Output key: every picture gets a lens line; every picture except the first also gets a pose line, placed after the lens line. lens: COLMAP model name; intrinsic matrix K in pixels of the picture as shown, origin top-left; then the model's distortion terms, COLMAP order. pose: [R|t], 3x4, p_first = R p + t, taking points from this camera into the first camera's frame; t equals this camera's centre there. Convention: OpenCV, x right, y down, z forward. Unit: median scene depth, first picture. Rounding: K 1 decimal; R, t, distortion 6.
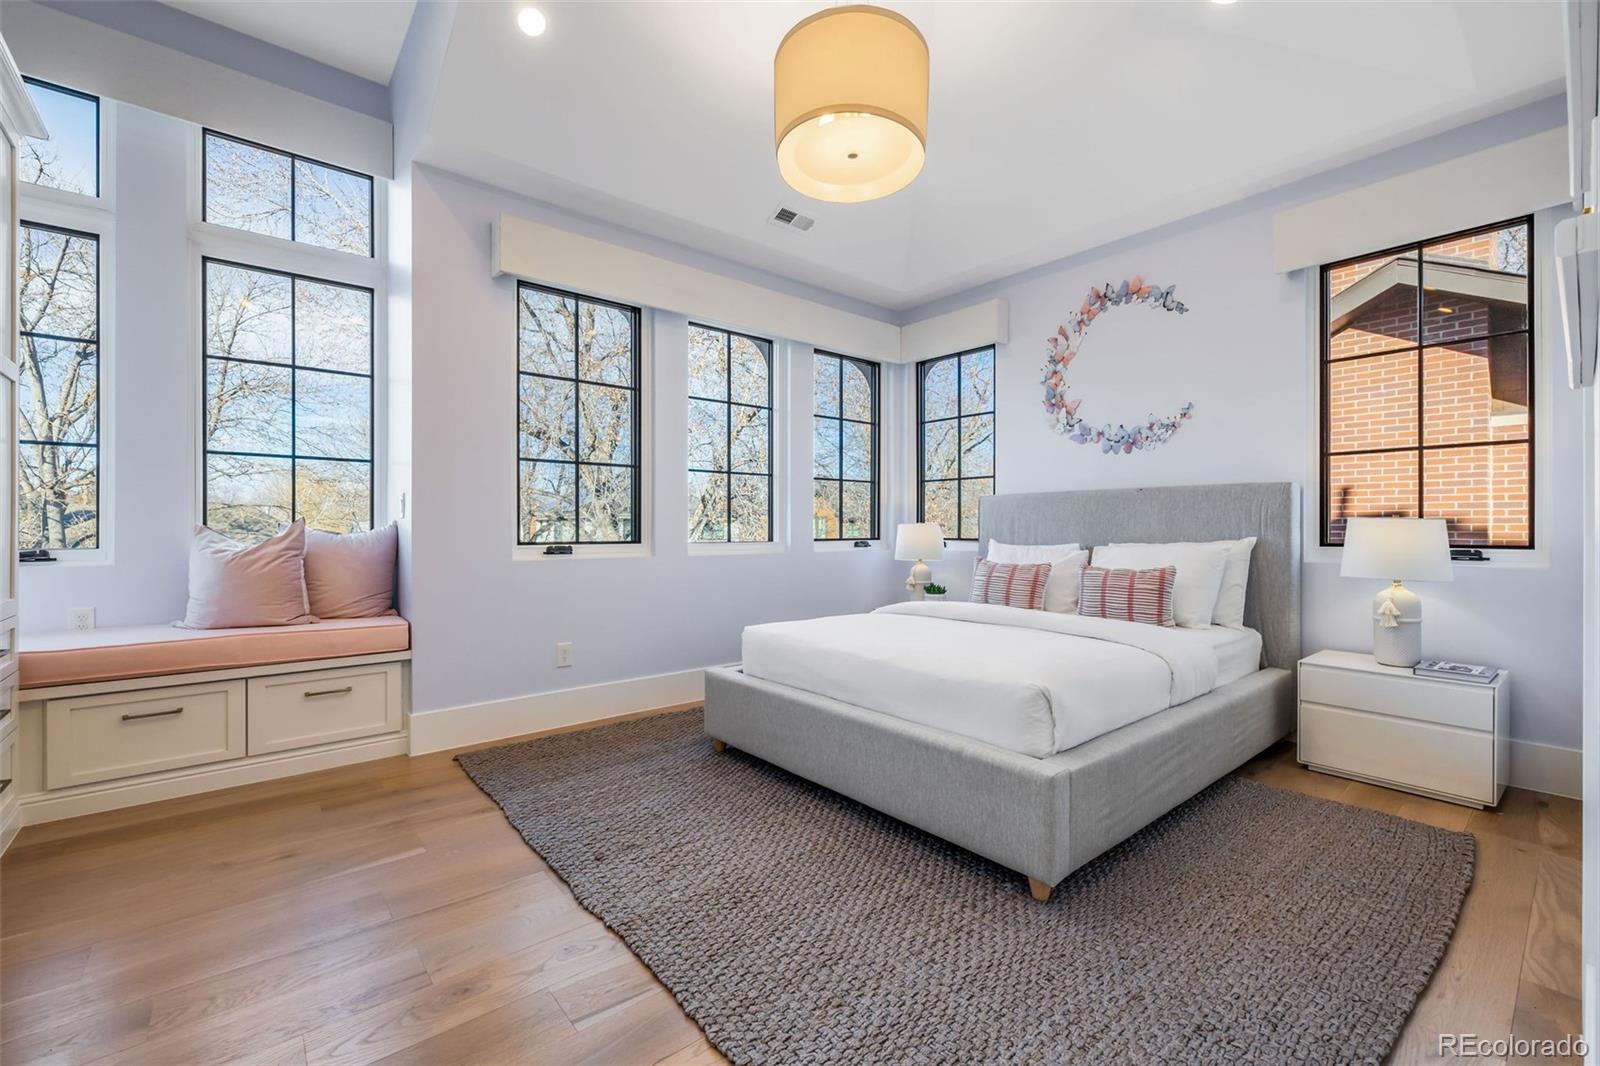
lens RADIAL K [[671.7, 0, 793.9], [0, 671.7, 527.4], [0, 0, 1]] dist [-0.000066, 0.000127]
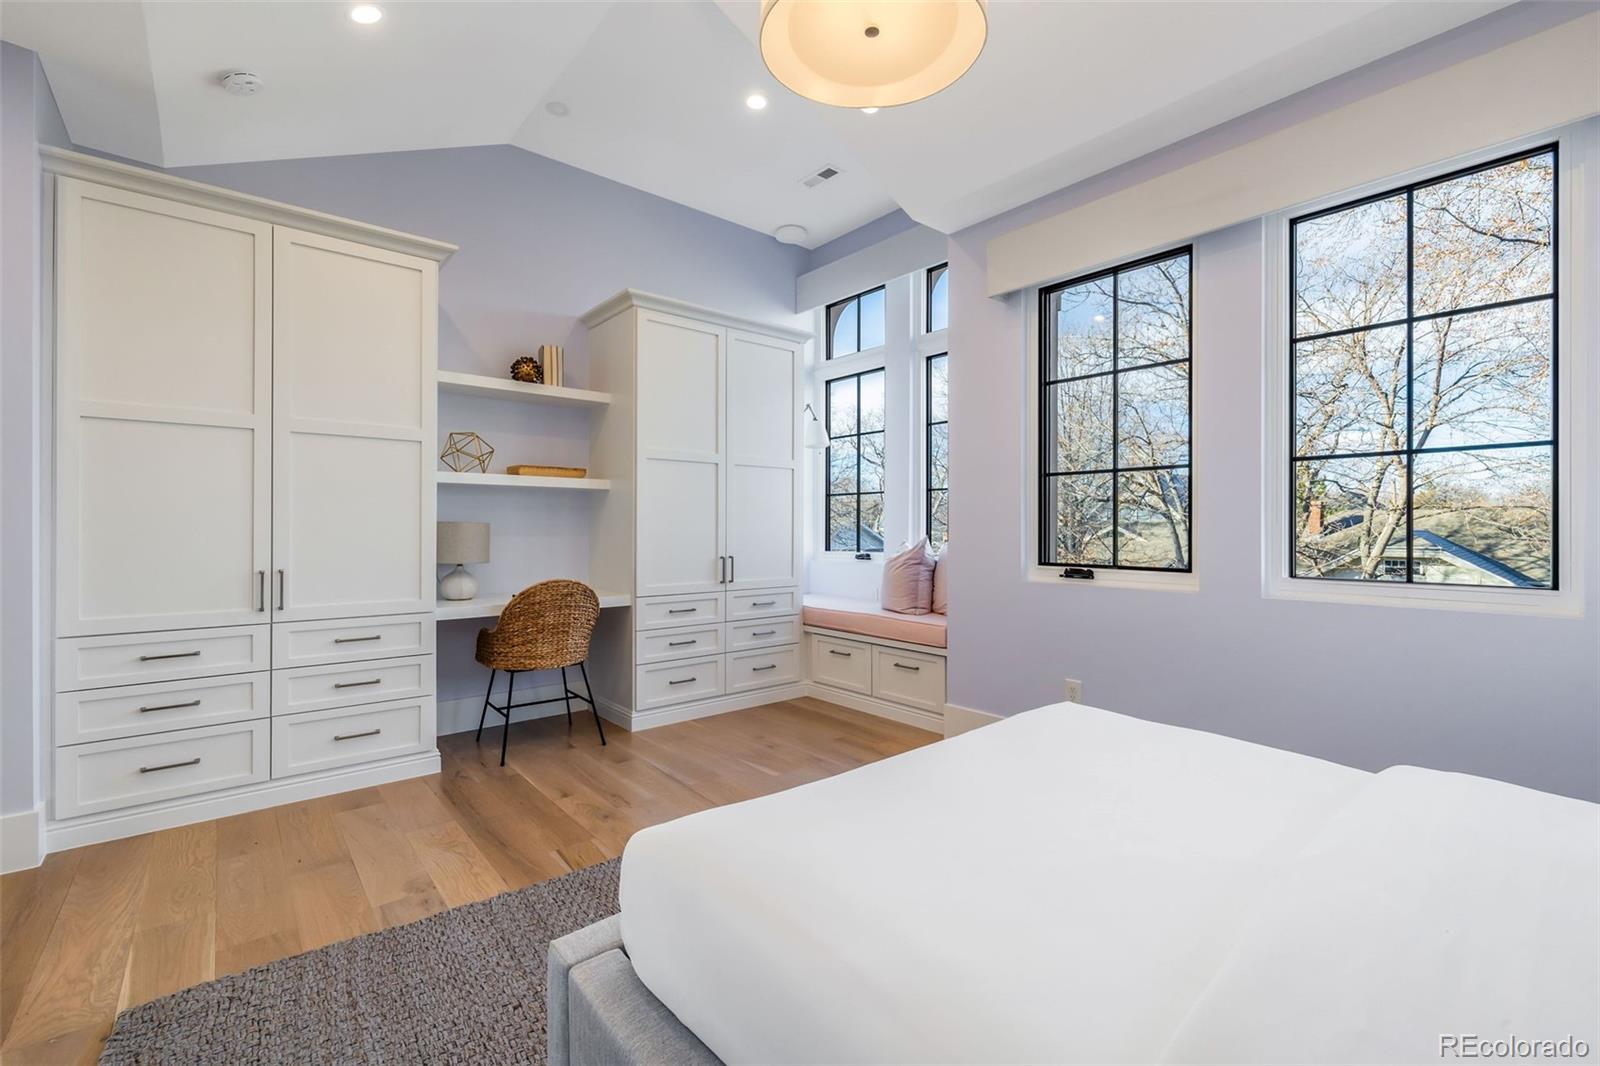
lens RADIAL K [[718.0, 0, 804.9], [0, 718.0, 536.6], [0, 0, 1]] dist [0.000040, 0.000010]
pose [[0.028621, 0.020563, -0.999379, 0.730667], [-0.002403, 0.999787, 0.020503, -0.041761], [0.999587, 0.001815, 0.028664, 0.770708]]
